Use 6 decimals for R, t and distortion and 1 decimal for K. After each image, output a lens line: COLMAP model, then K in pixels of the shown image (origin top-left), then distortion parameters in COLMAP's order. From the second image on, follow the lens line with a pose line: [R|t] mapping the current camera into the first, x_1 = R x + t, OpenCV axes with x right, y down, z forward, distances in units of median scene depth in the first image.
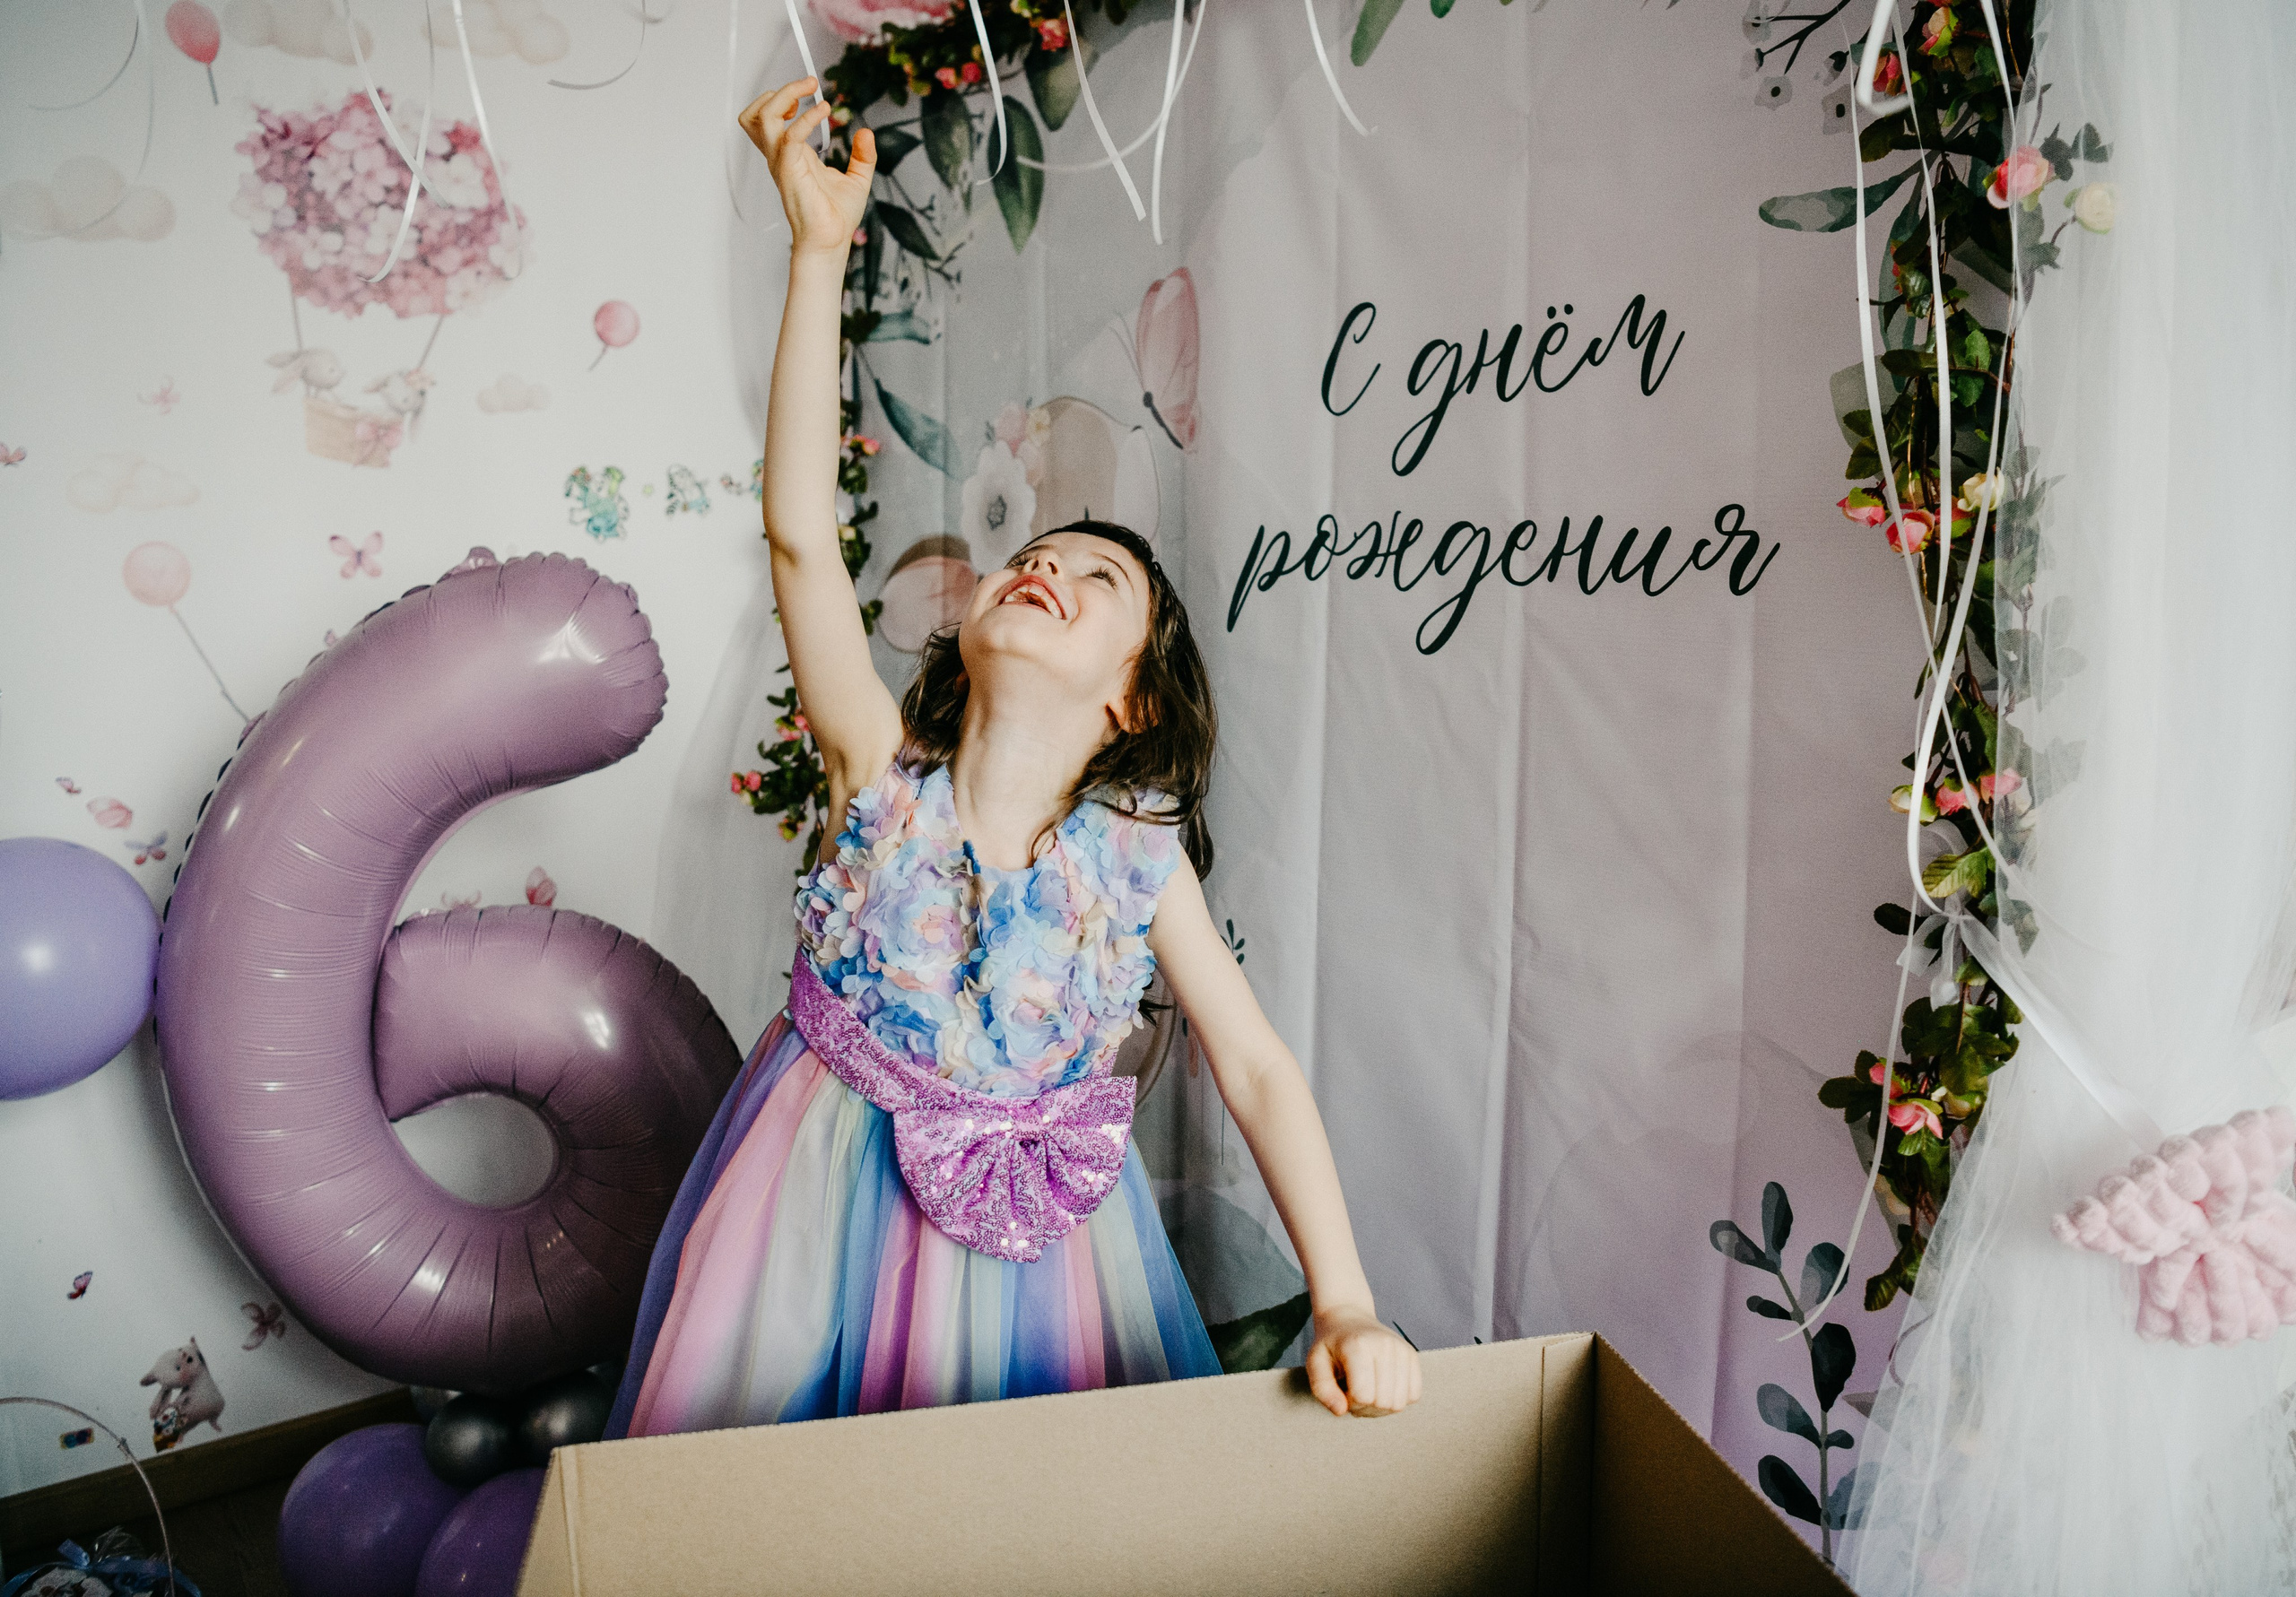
lens RADIAL K [[1759.2, 0, 1095.4], [0, 1759.2, 750.0], [0, 0, 1]] dist [-0.048101, -0.001592]
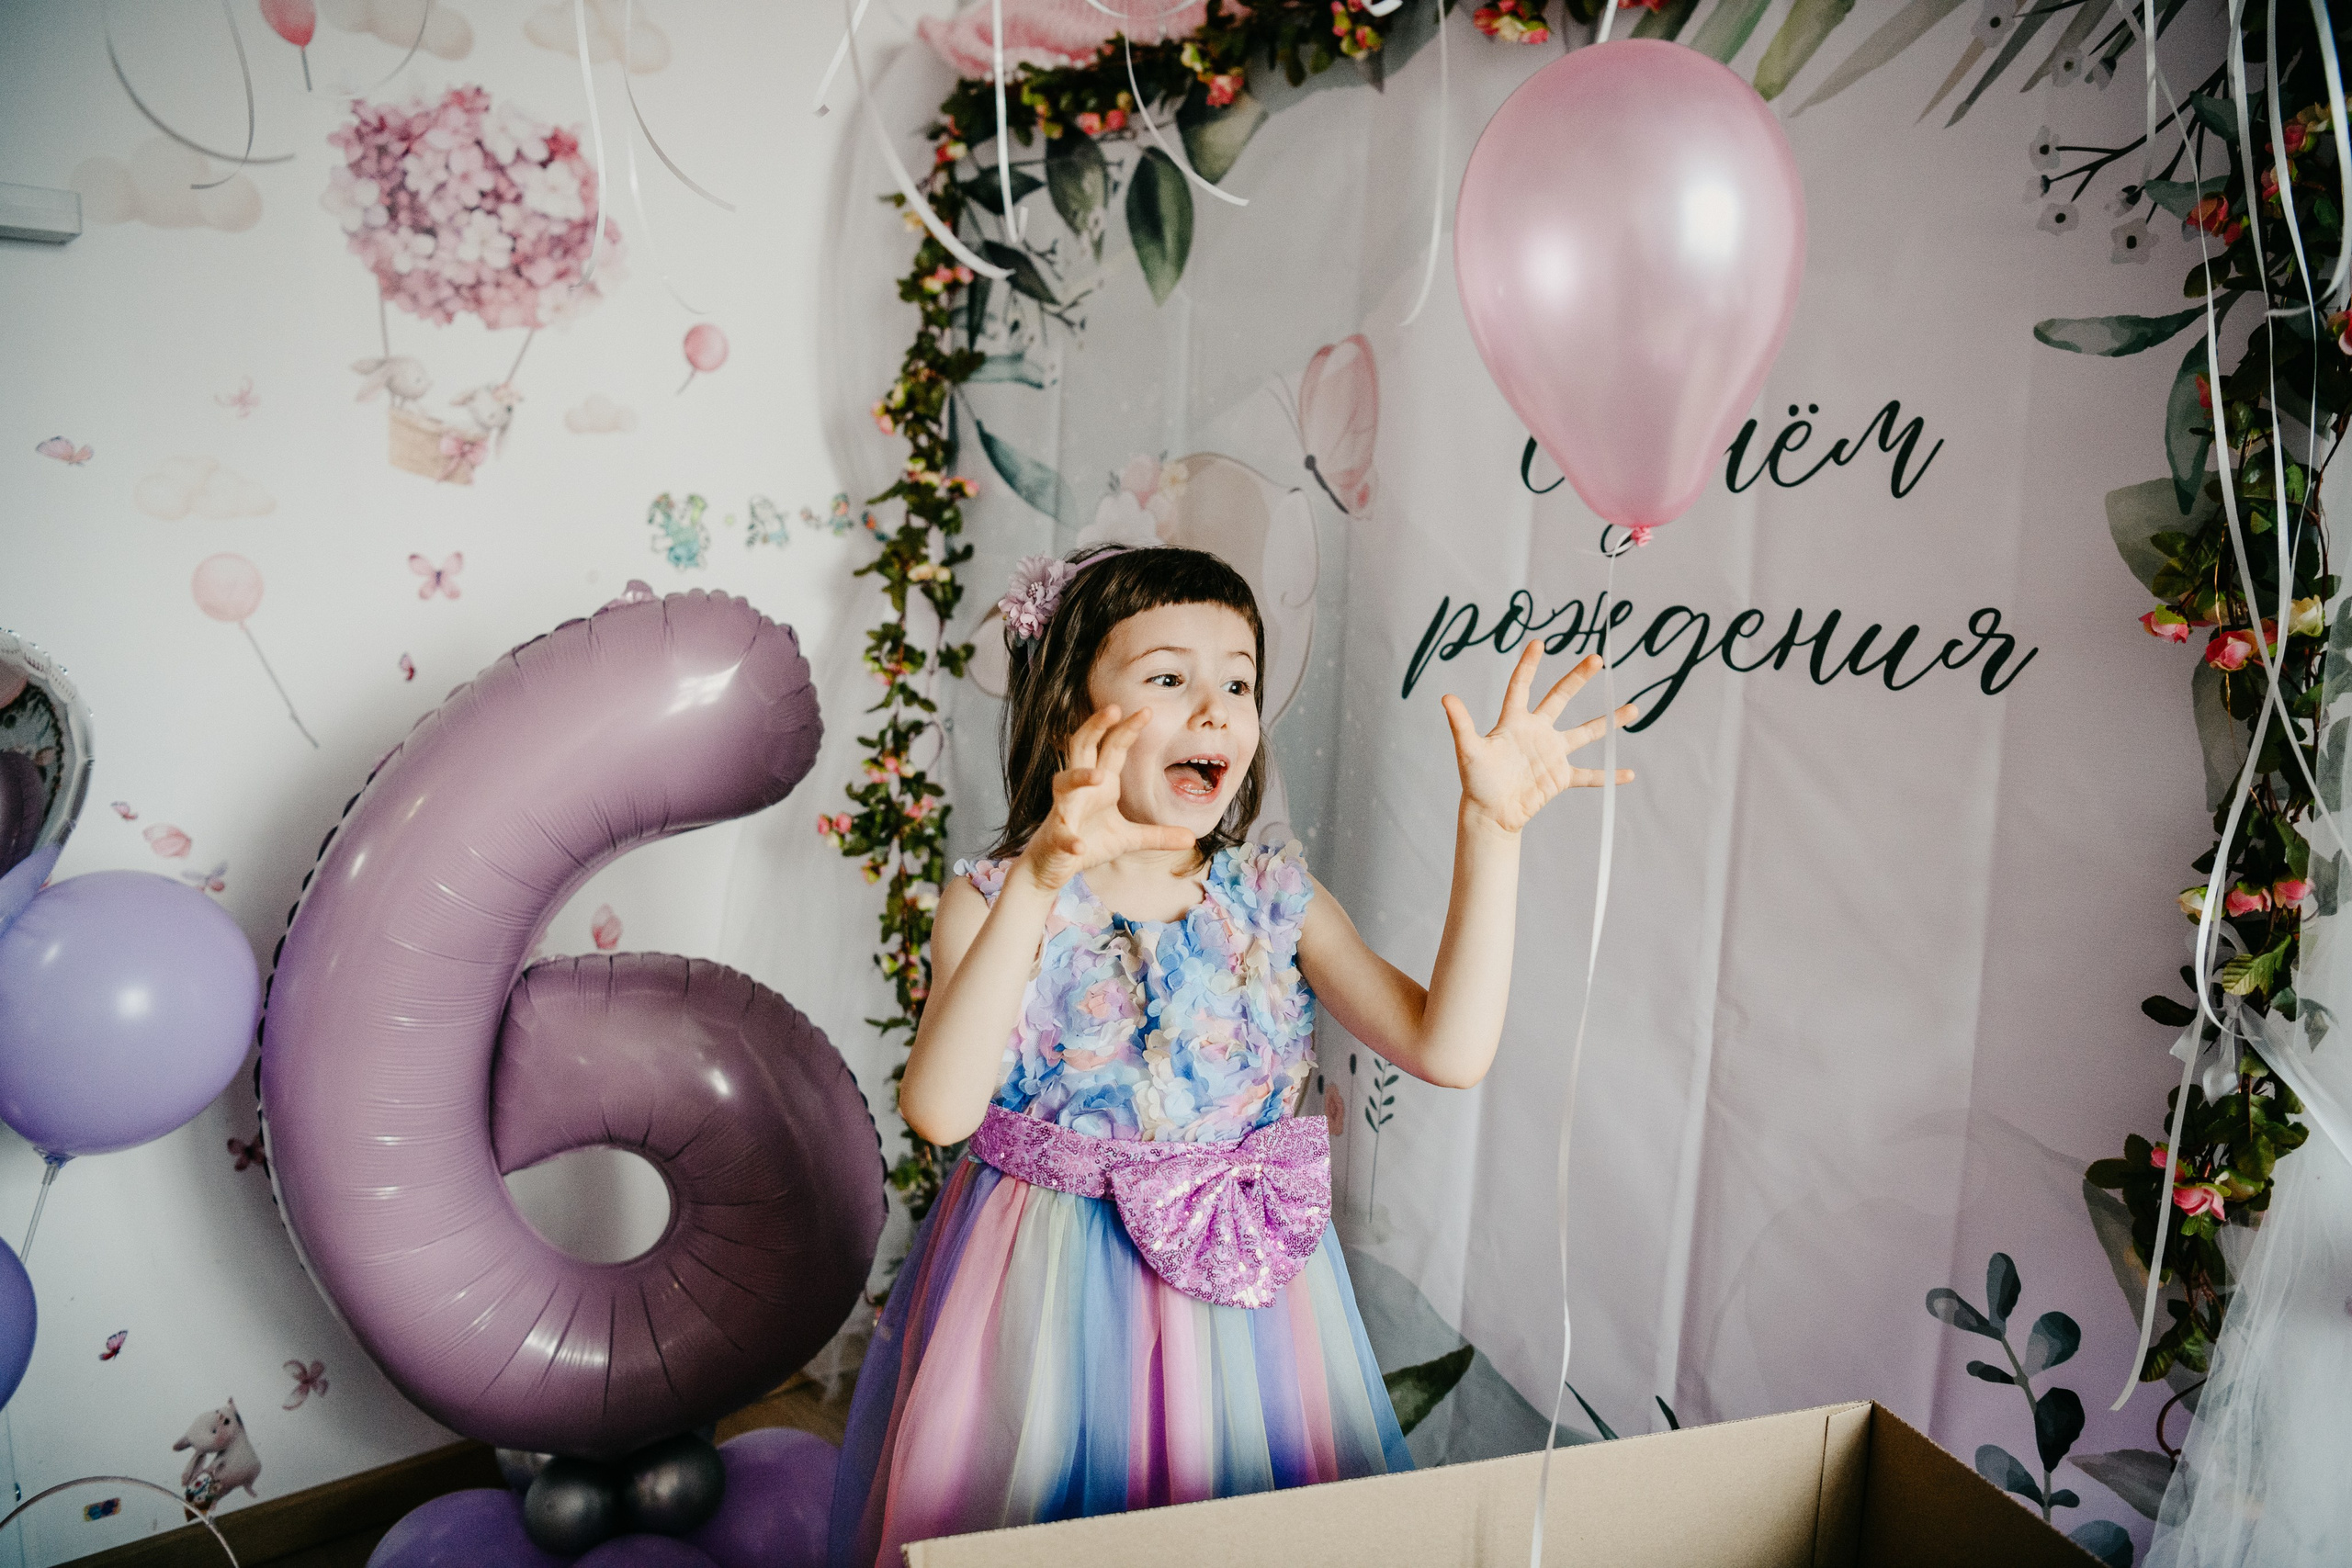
lens RADIAL K [[1737.4, 0, 1157.1], [0, 1737.4, 786.1], [0, 0, 1]] dist [-0.040808, 0.006478]
pose [[0.992867, 0.030440, 0.115279, -0.147684], [-0.031026, 0.999513, 0.003294, -0.012979], [-0.115122, -0.006847, 0.993328, 0.018355]]
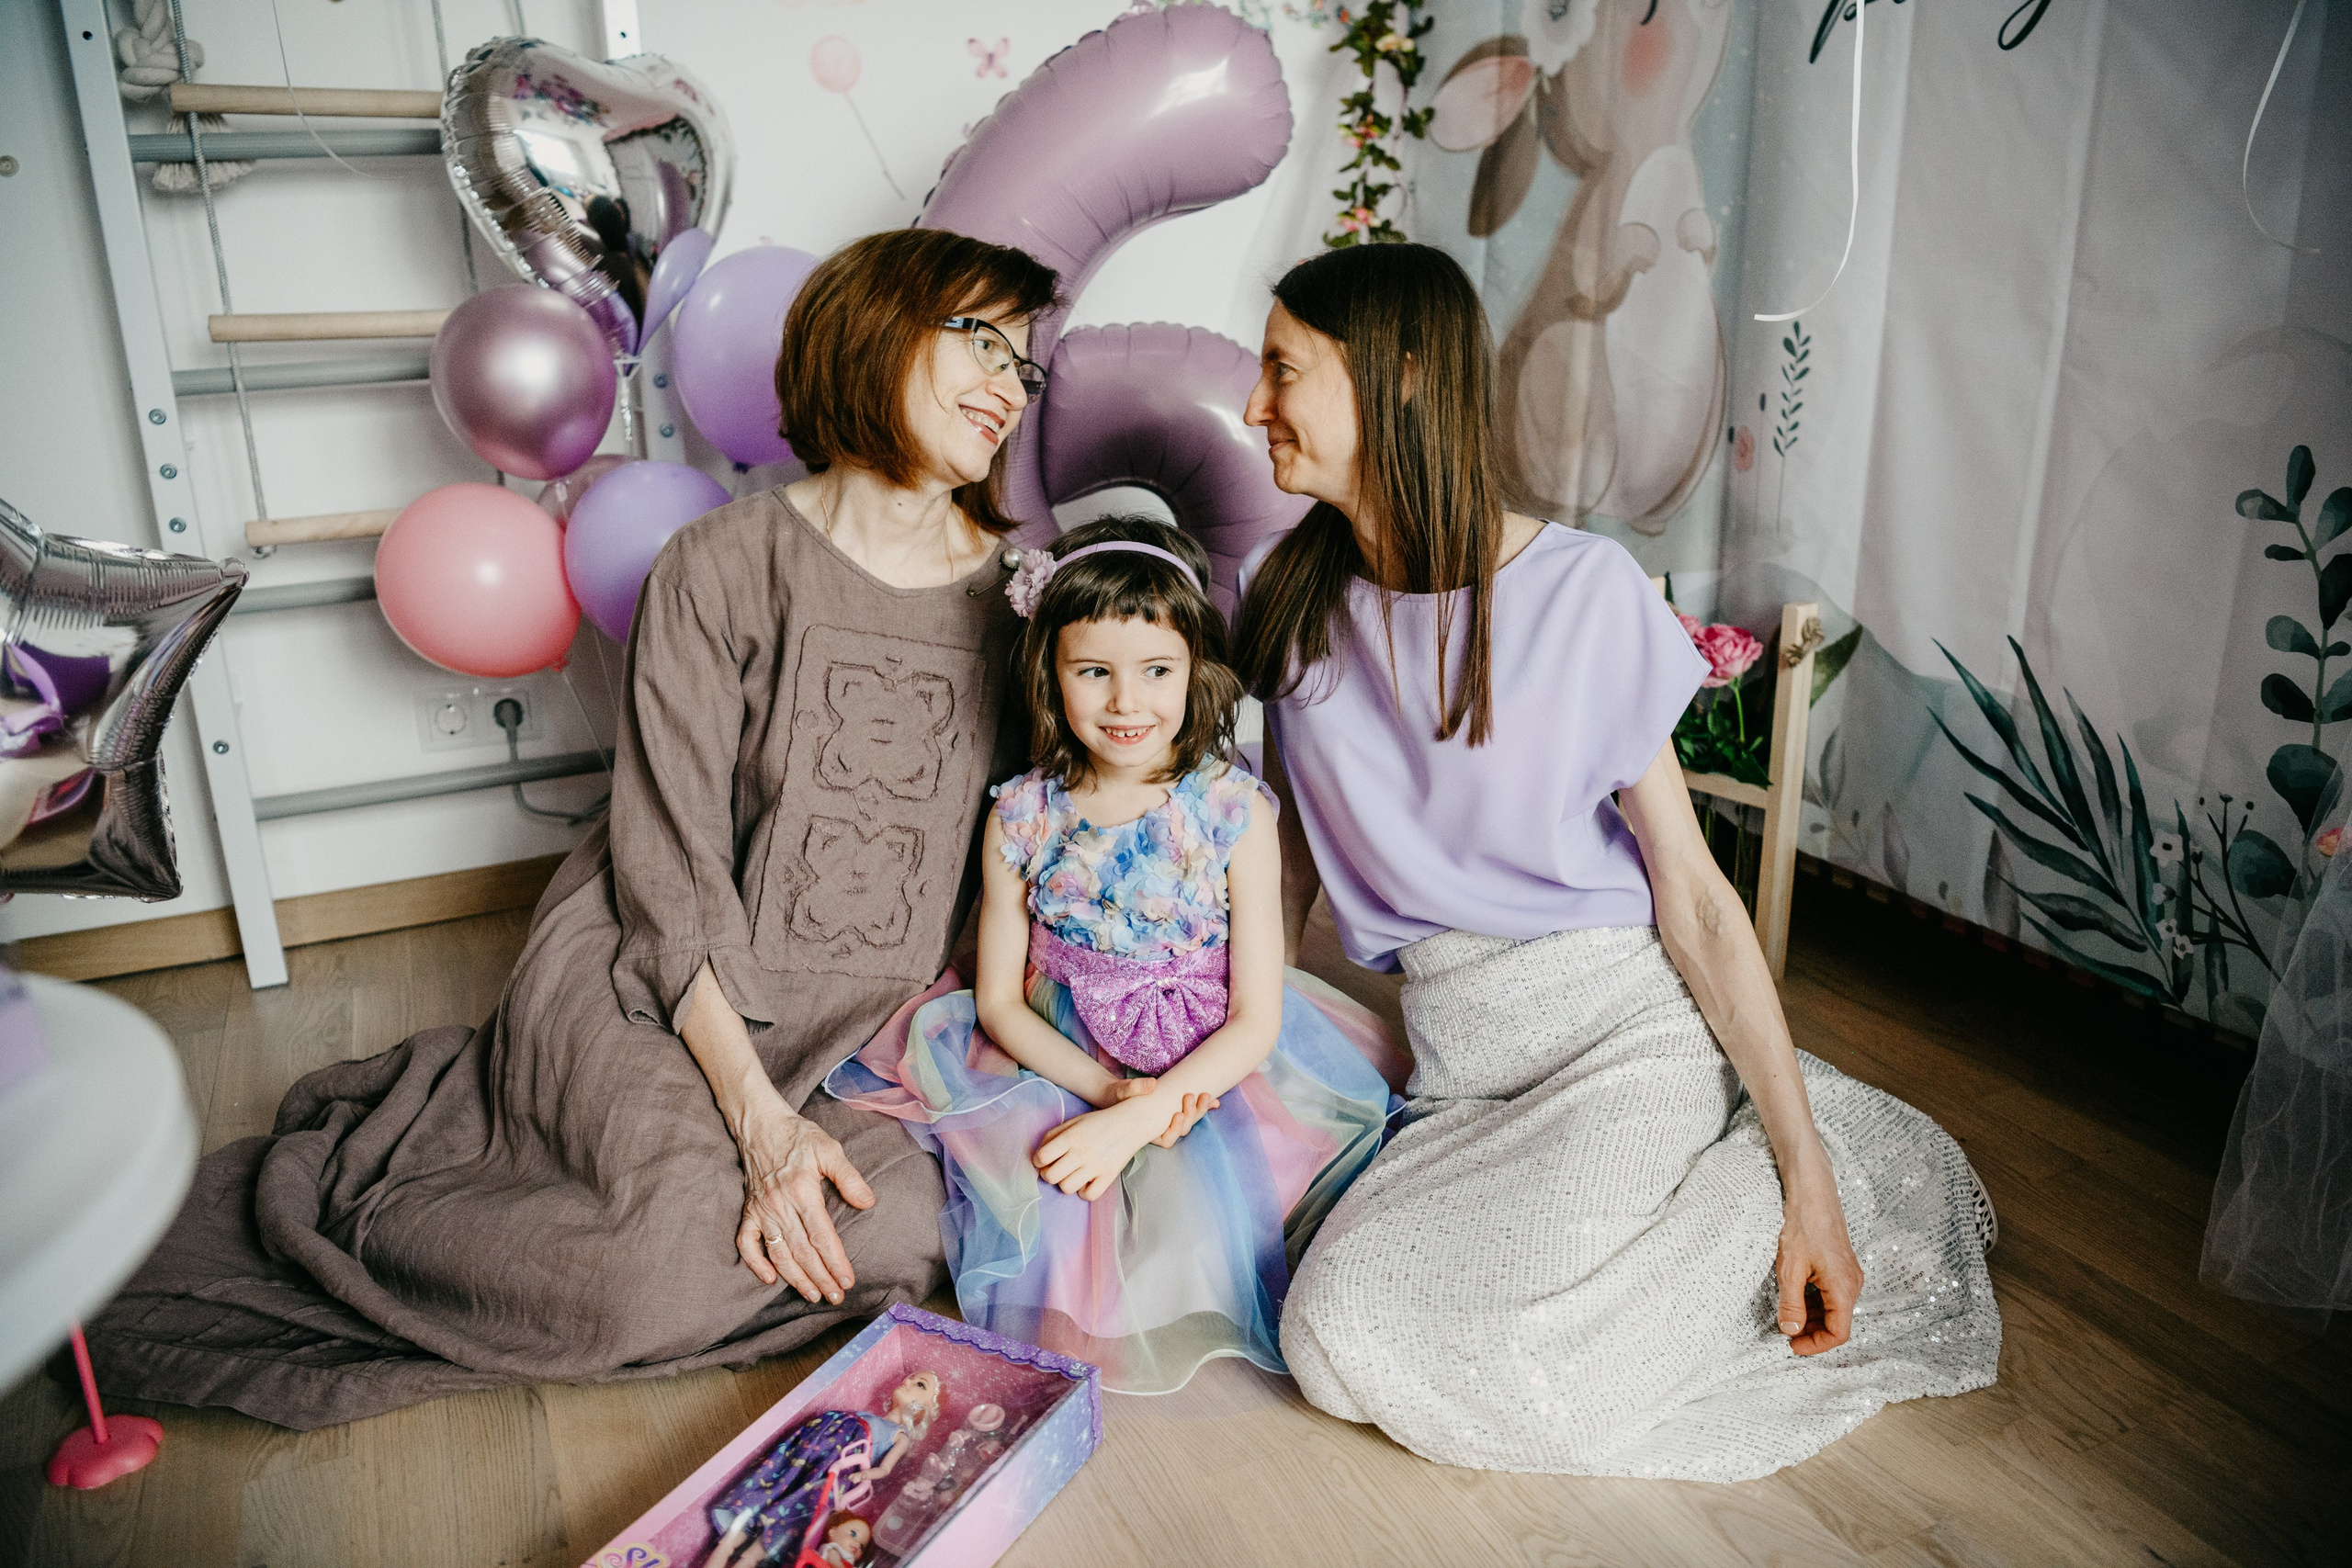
lens RADIAL K [[1707.7, 0, 1186.5], [0, 1707.7, 785.7], [0, 0, 1]] dist [-0.072180, 0.024457]
pose [[0.990341, 0.043272, -0.131728, -0.133898], [-0.019419, 0.983976, 0.177238, 0.176160], [0.137287, -0.172968, 0.975313, -0.171809]]
